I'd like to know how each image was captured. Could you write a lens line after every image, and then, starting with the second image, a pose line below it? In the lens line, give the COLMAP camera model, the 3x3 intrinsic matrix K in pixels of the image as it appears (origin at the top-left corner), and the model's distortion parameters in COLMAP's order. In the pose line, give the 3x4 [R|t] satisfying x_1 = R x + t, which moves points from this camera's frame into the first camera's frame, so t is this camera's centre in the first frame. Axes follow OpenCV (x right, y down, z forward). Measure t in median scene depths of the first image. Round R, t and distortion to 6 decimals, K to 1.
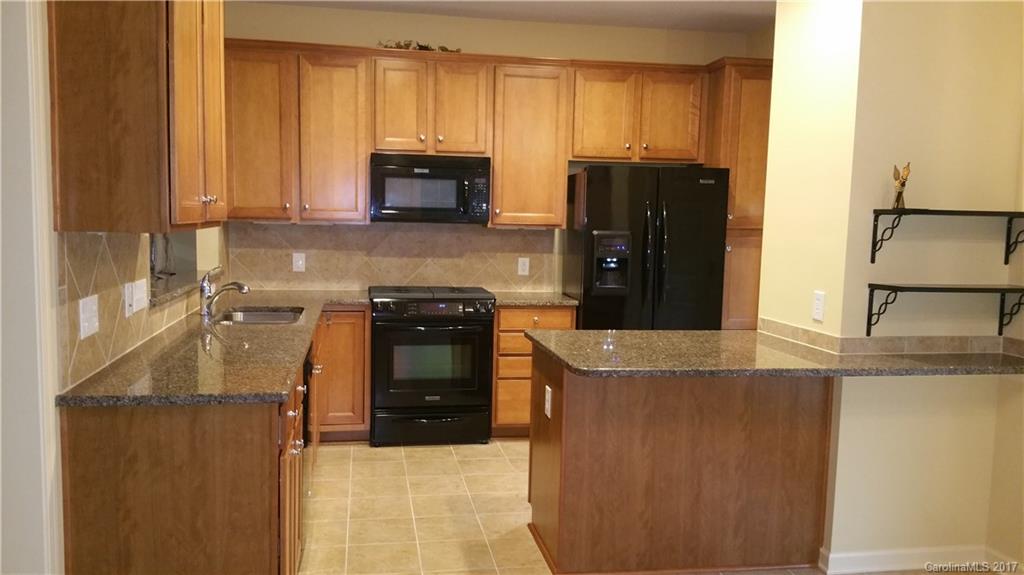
lens RADIAL K [[839.0, 0, 513.3], [0, 839.0, 305.3], [0, 0, 1]] dist [0.065648, -0.008314]
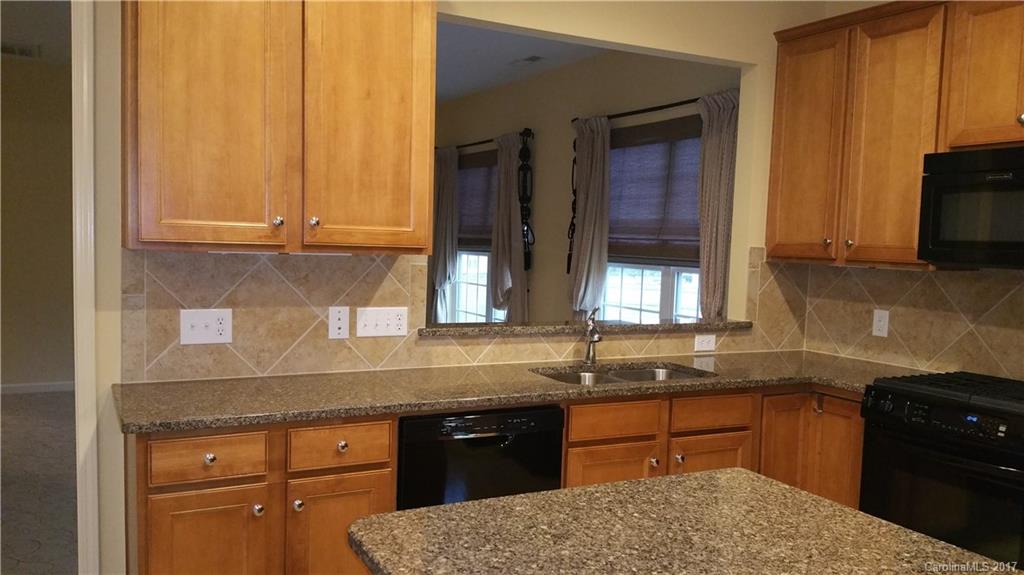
lens RADIAL K [[839.0, 0, 513.3], [0, 839.0, 305.3], [0, 0, 1]] dist [0.065648, -0.008314]
pose [[0.301696, 0.064473, -0.951222, 0.322643], [-0.126884, 0.991551, 0.026963, -0.046365], [0.944923, 0.112560, 0.307328, 0.498550]]
